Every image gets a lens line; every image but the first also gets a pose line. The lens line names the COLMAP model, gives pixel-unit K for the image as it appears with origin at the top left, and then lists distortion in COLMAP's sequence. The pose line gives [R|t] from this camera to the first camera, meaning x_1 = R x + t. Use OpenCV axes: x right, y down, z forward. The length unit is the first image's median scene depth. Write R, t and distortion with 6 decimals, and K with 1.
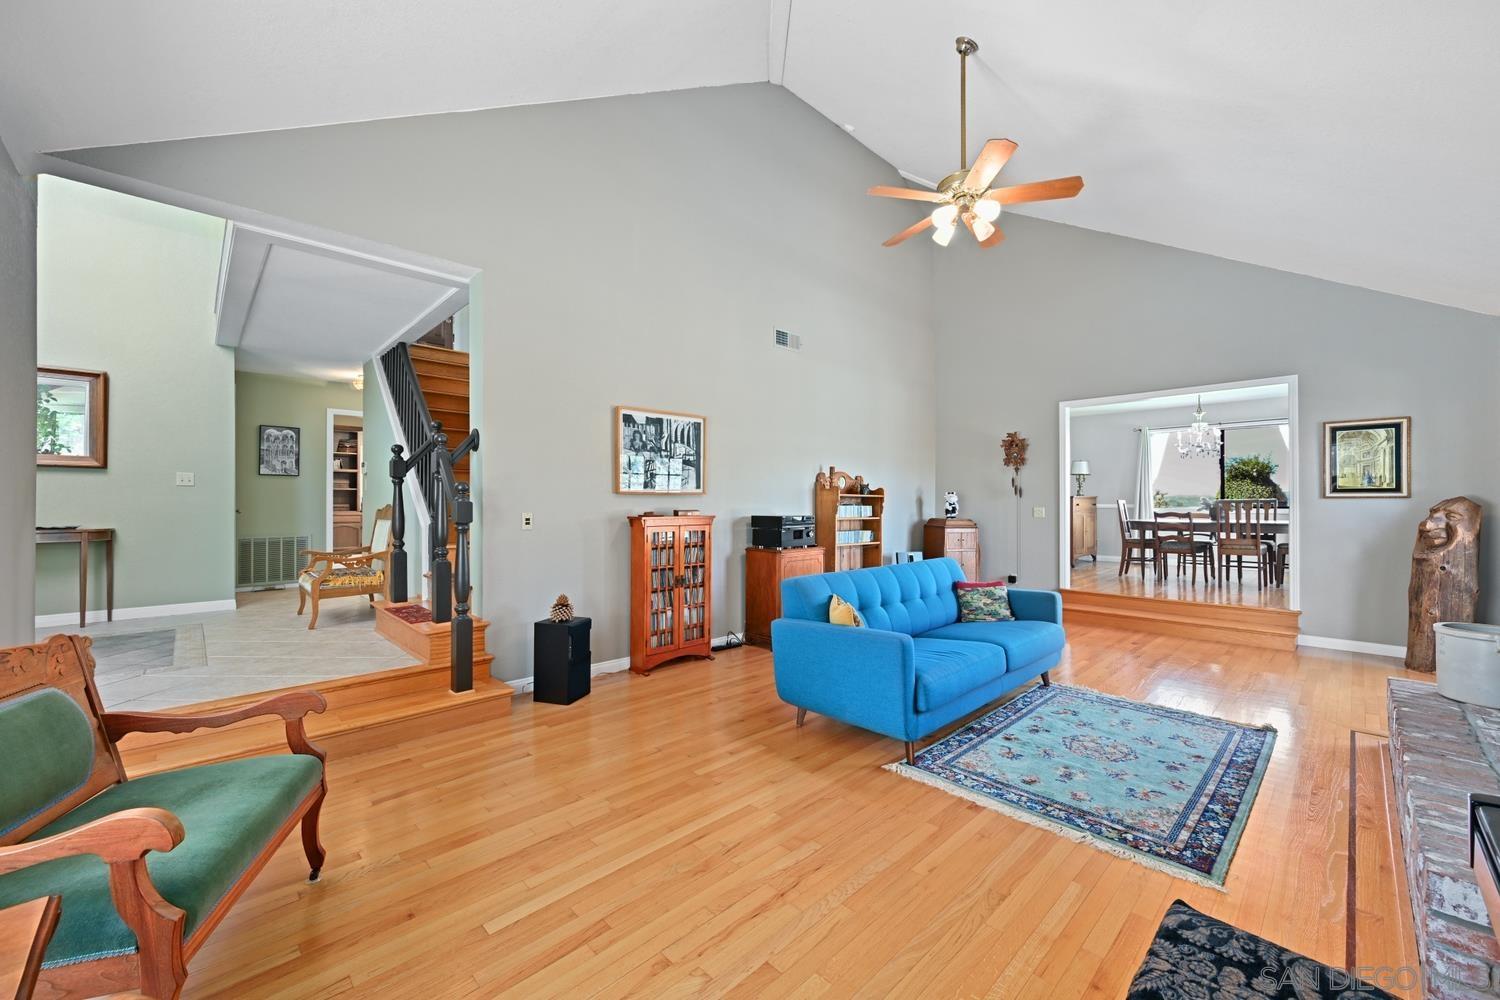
lens RADIAL K [[587.1, 0, 756.7], [0, 587.1, 504.8], [0, 0, 1]] dist [-0.002272, -0.000233]
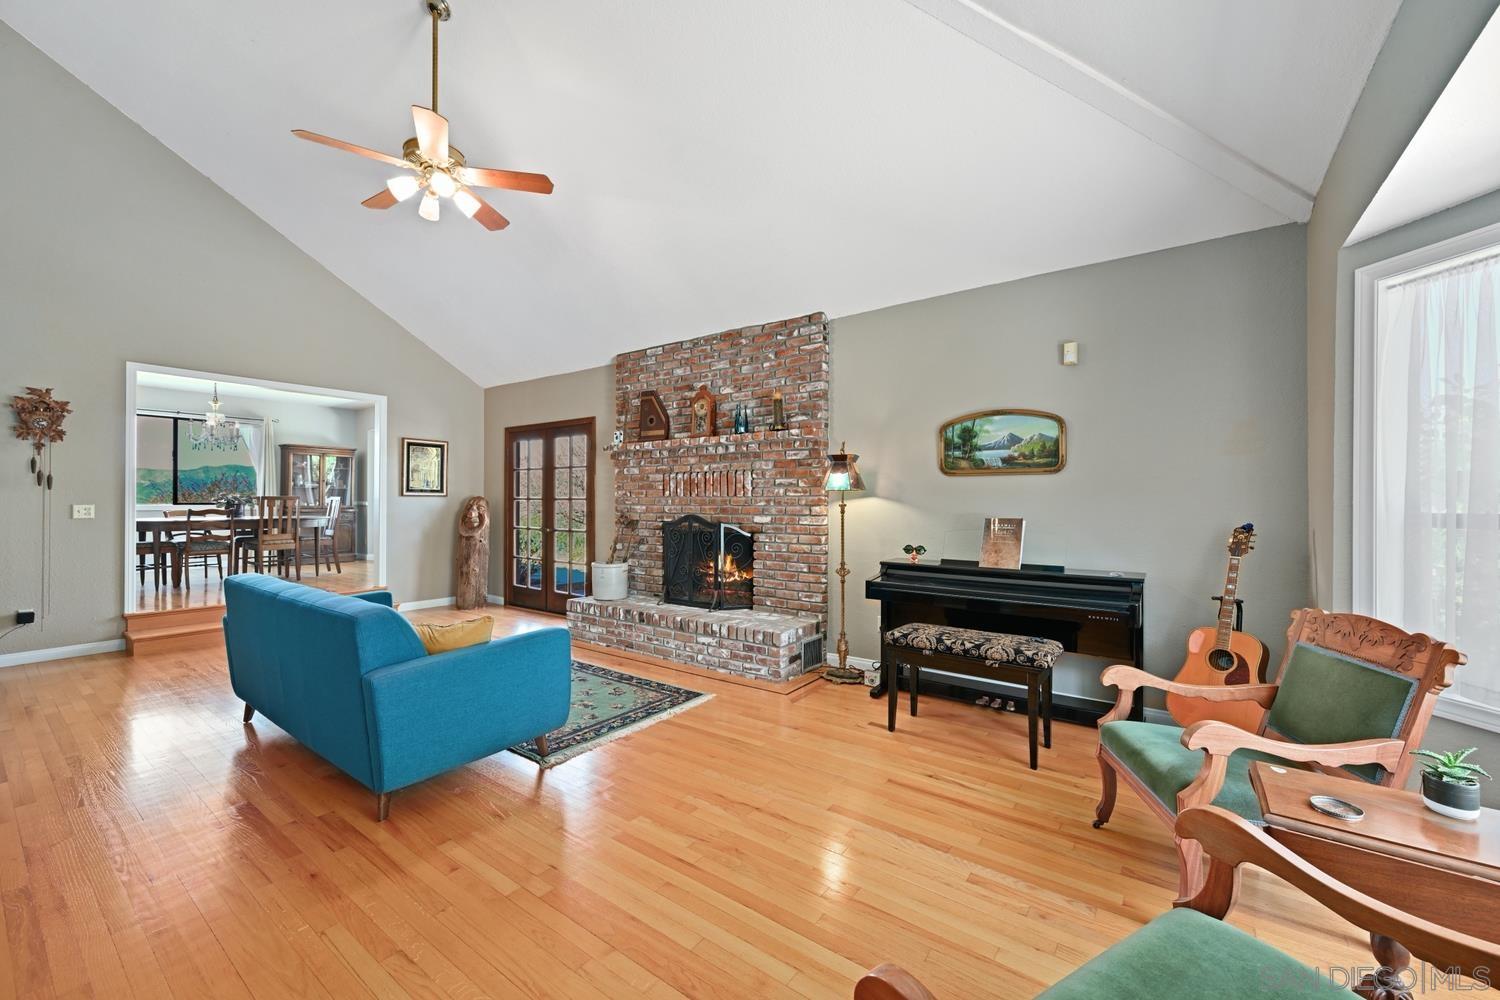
lens RADIAL K [[587.1, 0, 756.7], [0, 587.1, 504.8], [0, 0, 1]] dist [-0.002272, -0.000233]
pose [[-0.178396, -0.004053, 0.983950, -0.529410], [-0.000675, 0.999992, 0.003997, 0.002677], [-0.983959, 0.000049, -0.178397, 0.542828]]
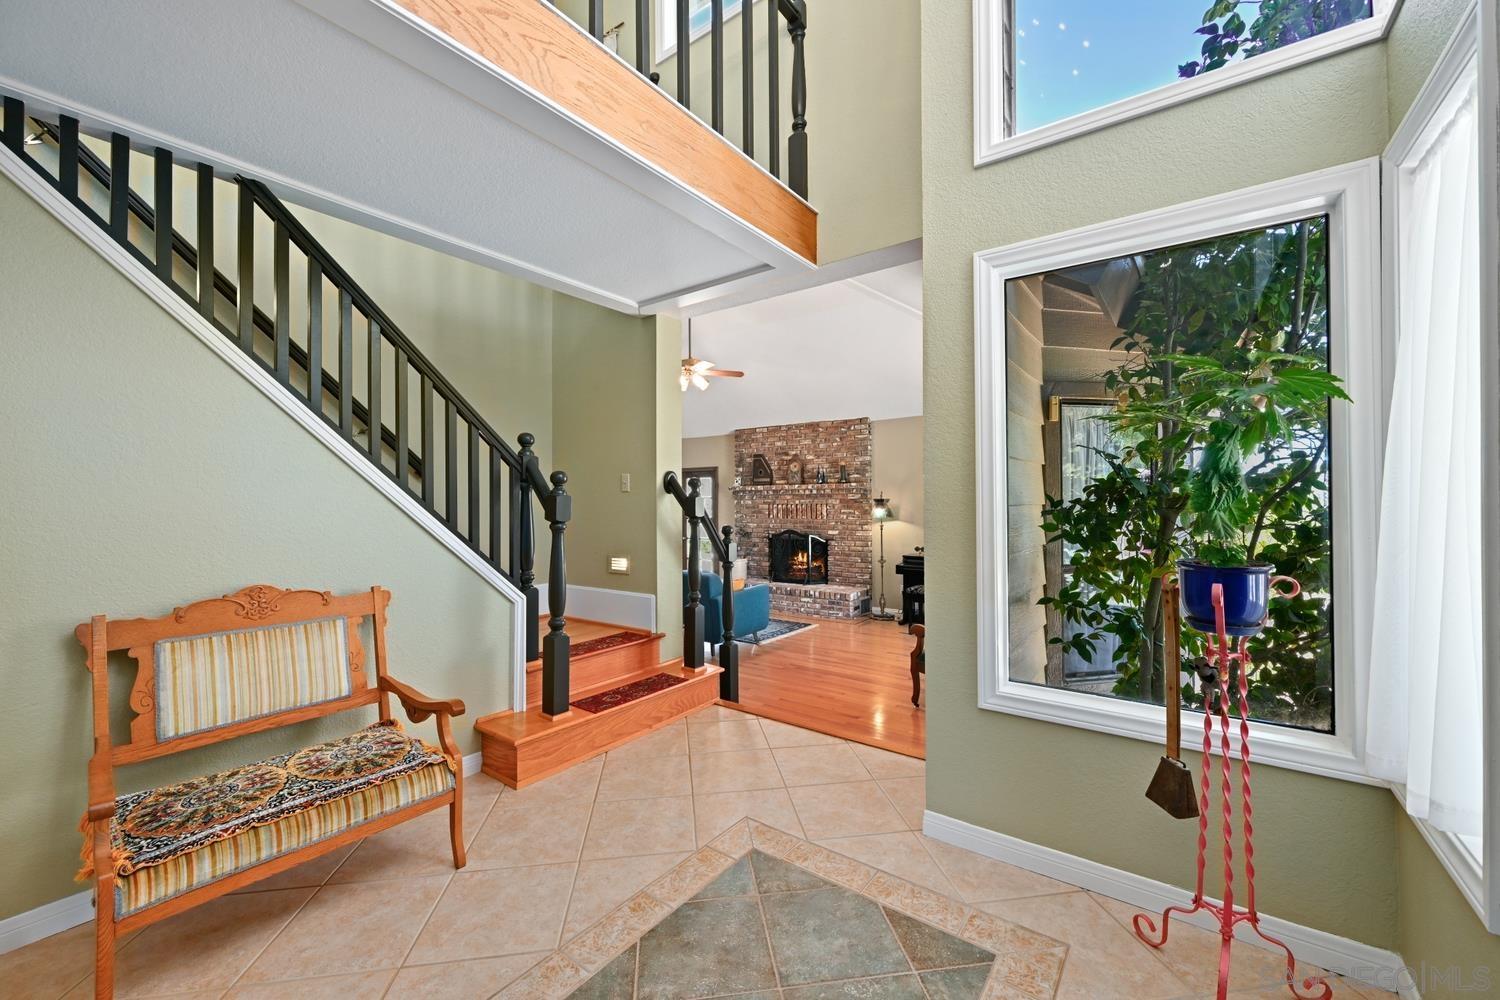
lens RADIAL K [[587.1, 0, 756.7], [0, 587.1, 504.8], [0, 0, 1]] dist [-0.002272, -0.000233]
pose [[-0.166066, -0.004254, 0.986106, -1.383914], [0.009538, 0.999937, 0.005920, -0.077341], [-0.986069, 0.010389, -0.166015, 0.938969]]
